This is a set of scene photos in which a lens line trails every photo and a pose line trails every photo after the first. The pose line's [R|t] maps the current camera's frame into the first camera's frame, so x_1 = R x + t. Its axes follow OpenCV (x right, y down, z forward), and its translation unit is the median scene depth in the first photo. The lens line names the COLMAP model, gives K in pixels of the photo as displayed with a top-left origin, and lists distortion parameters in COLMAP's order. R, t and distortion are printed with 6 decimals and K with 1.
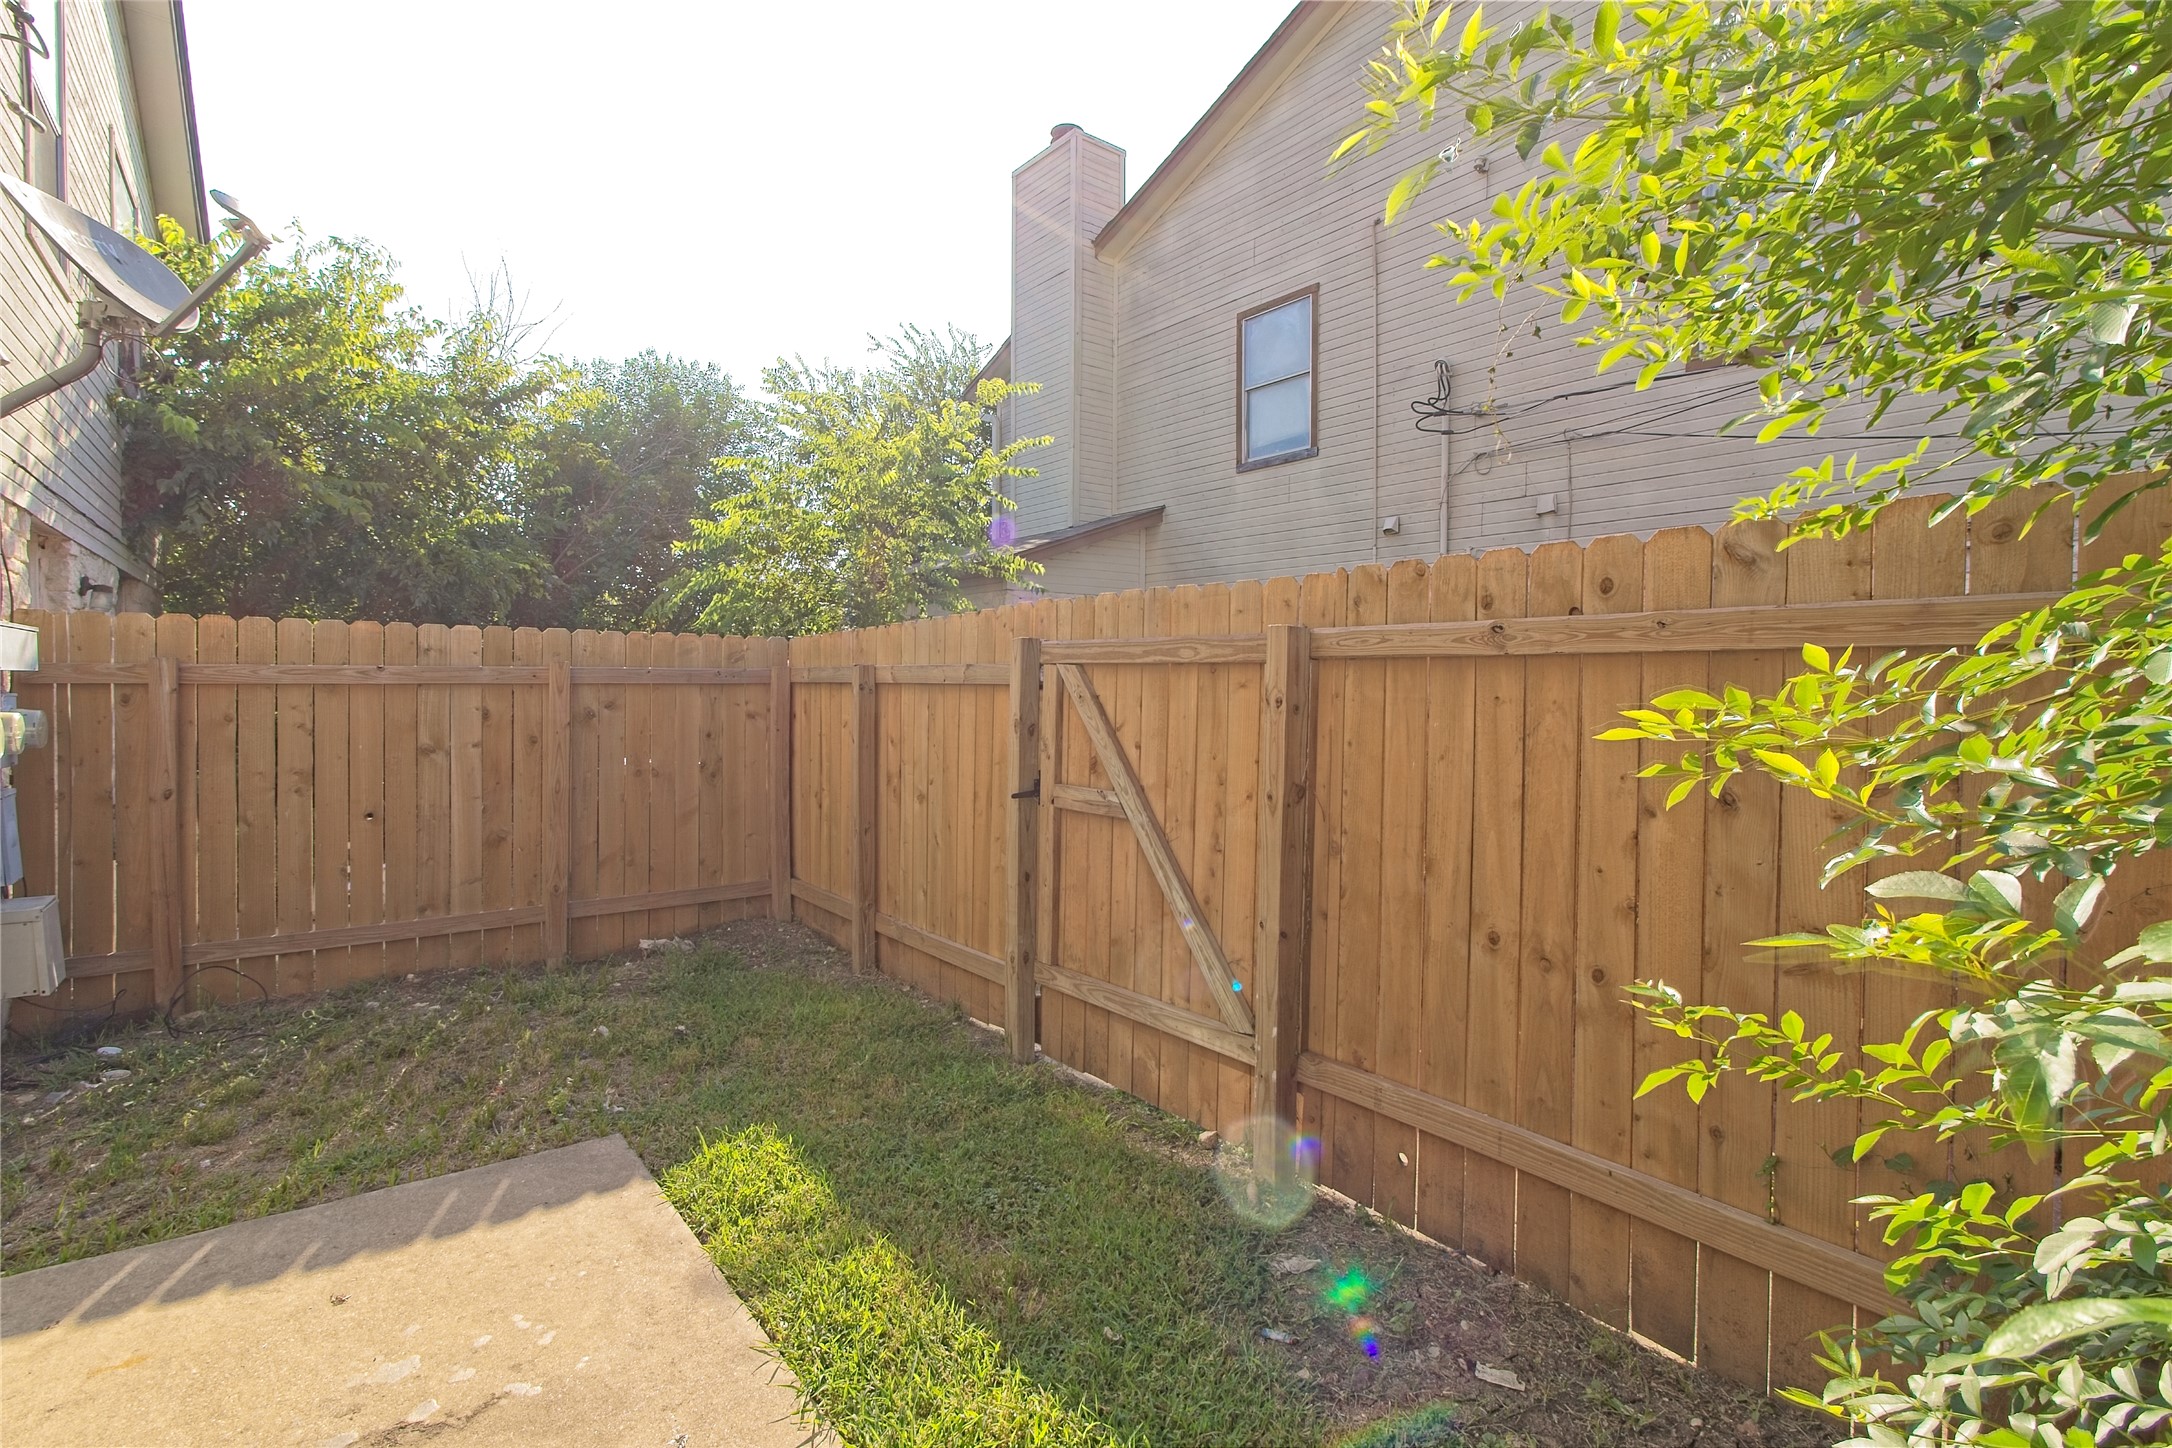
lens RADIAL K [[1000.7, 0, 1078.9], [0, 1000.7, 708.9], [0, 0, 1]] dist [-0.005934, 0.002591]
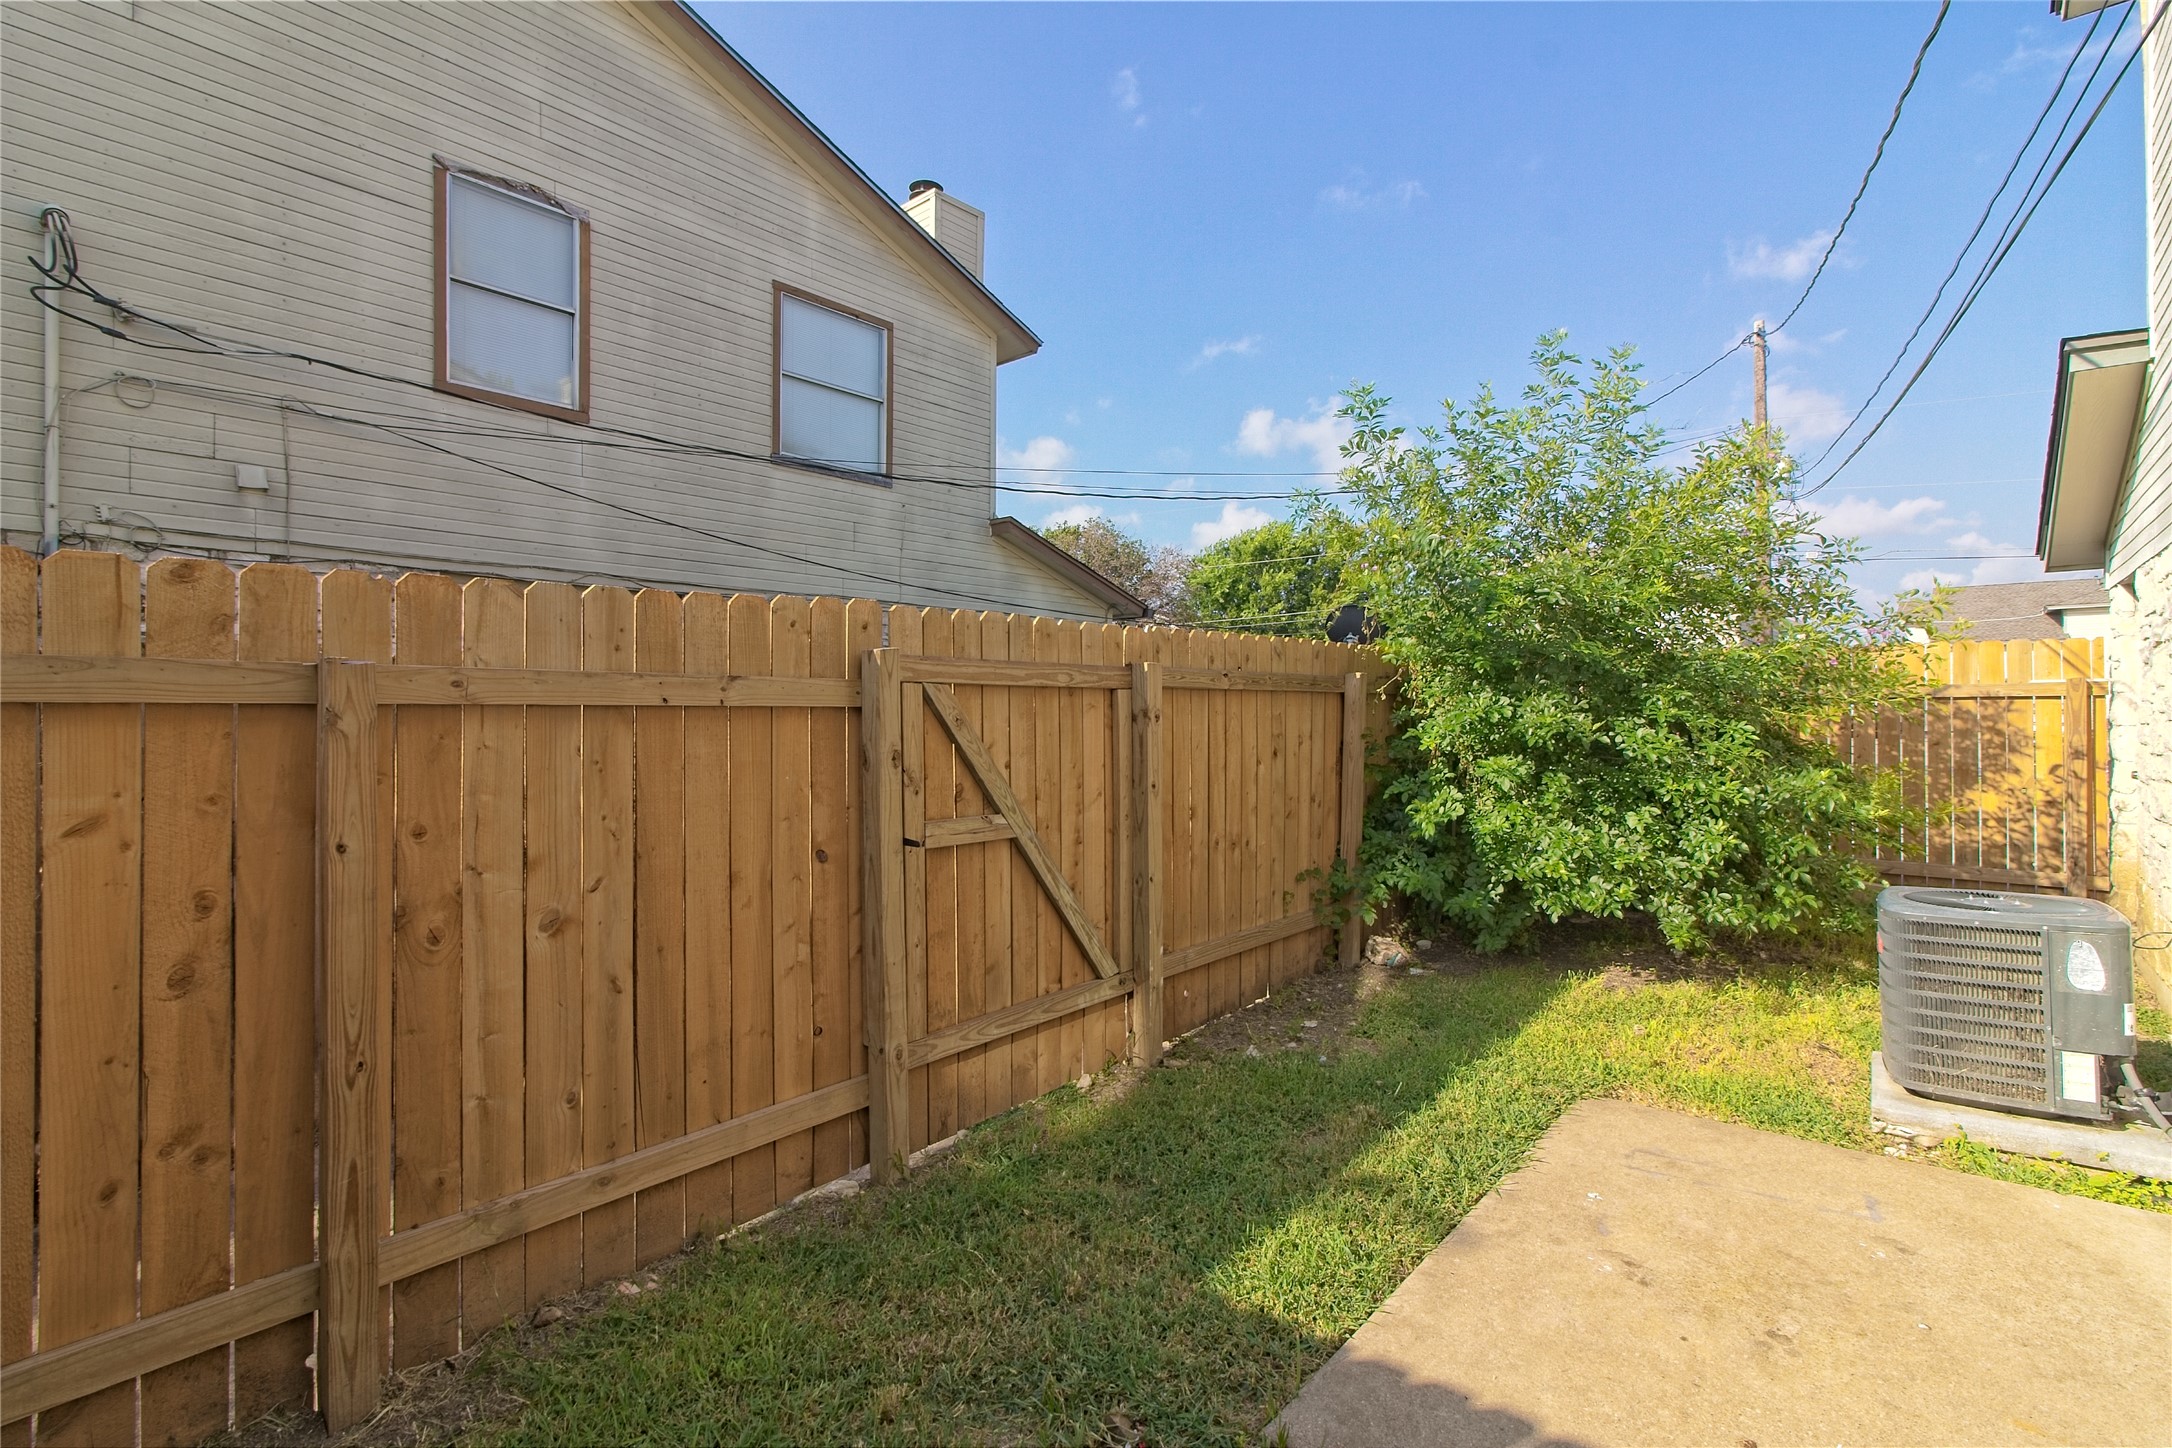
lens RADIAL K [[1000.7, 0, 1078.9], [0, 1000.7, 708.9], [0, 0, 1]] dist [-0.005934, 0.002591]
pose [[-0.193681, -0.000806, 0.981064, -1.036127], [0.020905, 0.999769, 0.004948, -0.026655], [-0.980842, 0.021467, -0.193620, 1.212952]]
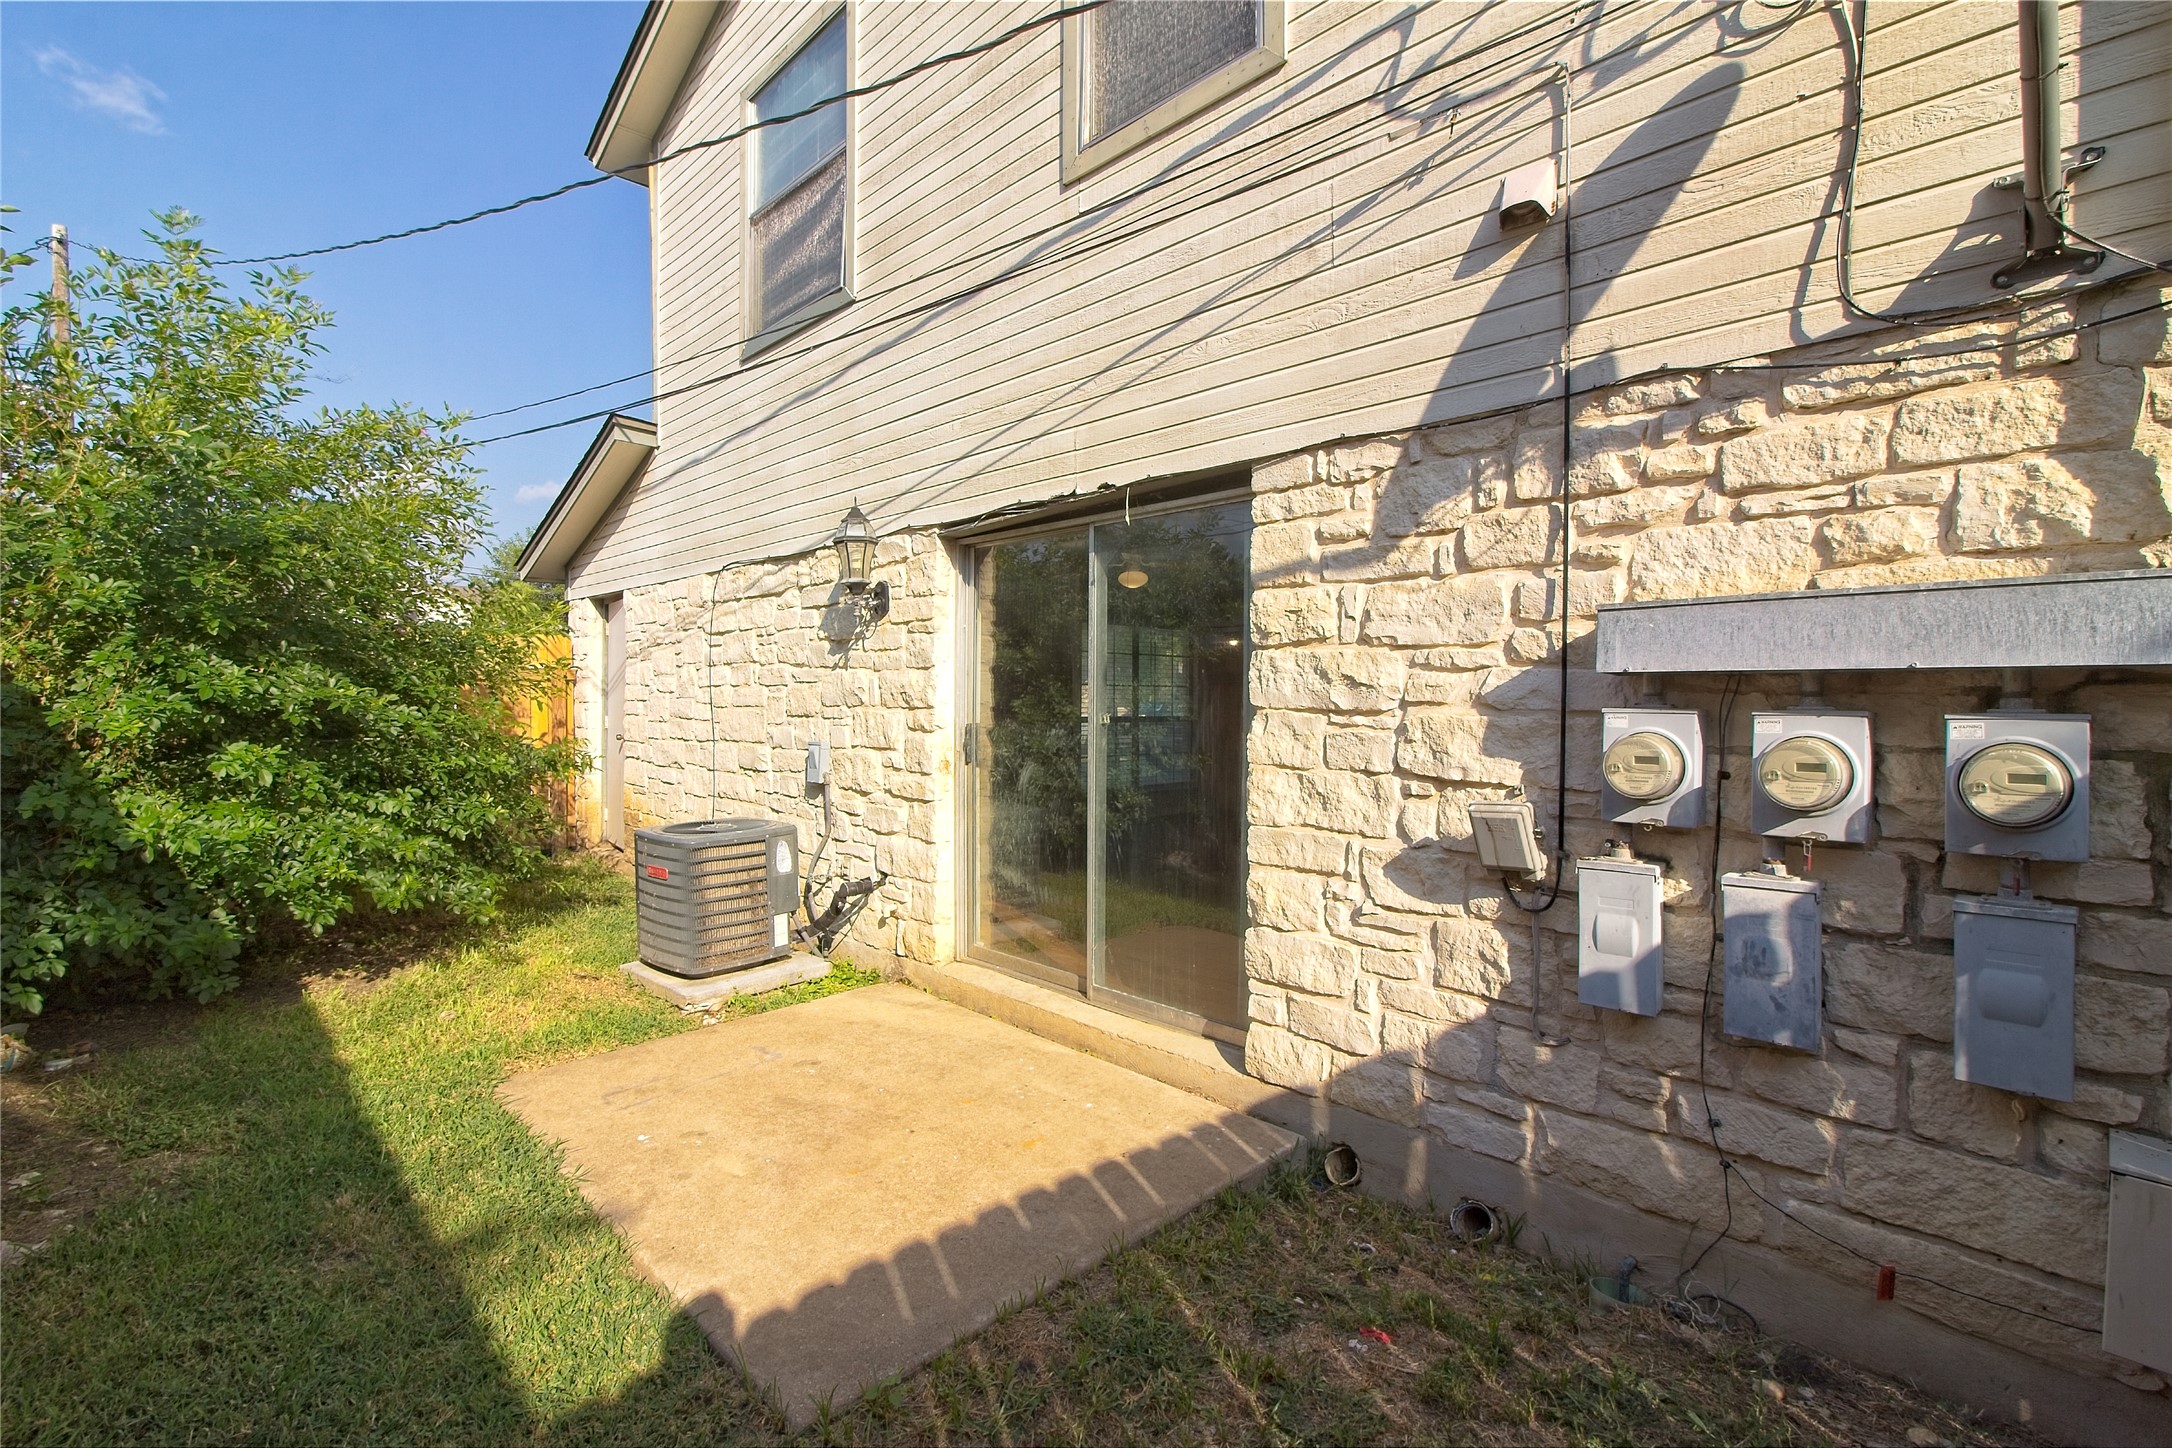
lens RADIAL K [[1000.7, 0, 1078.9], [0, 1000.7, 708.9], [0, 0, 1]] dist [-0.005934, 0.002591]
pose [[-0.995638, -0.004908, -0.093172, -0.568557], [-0.008410, 0.999271, 0.037226, -0.032606], [0.092922, 0.037847, -0.994954, 1.594661]]
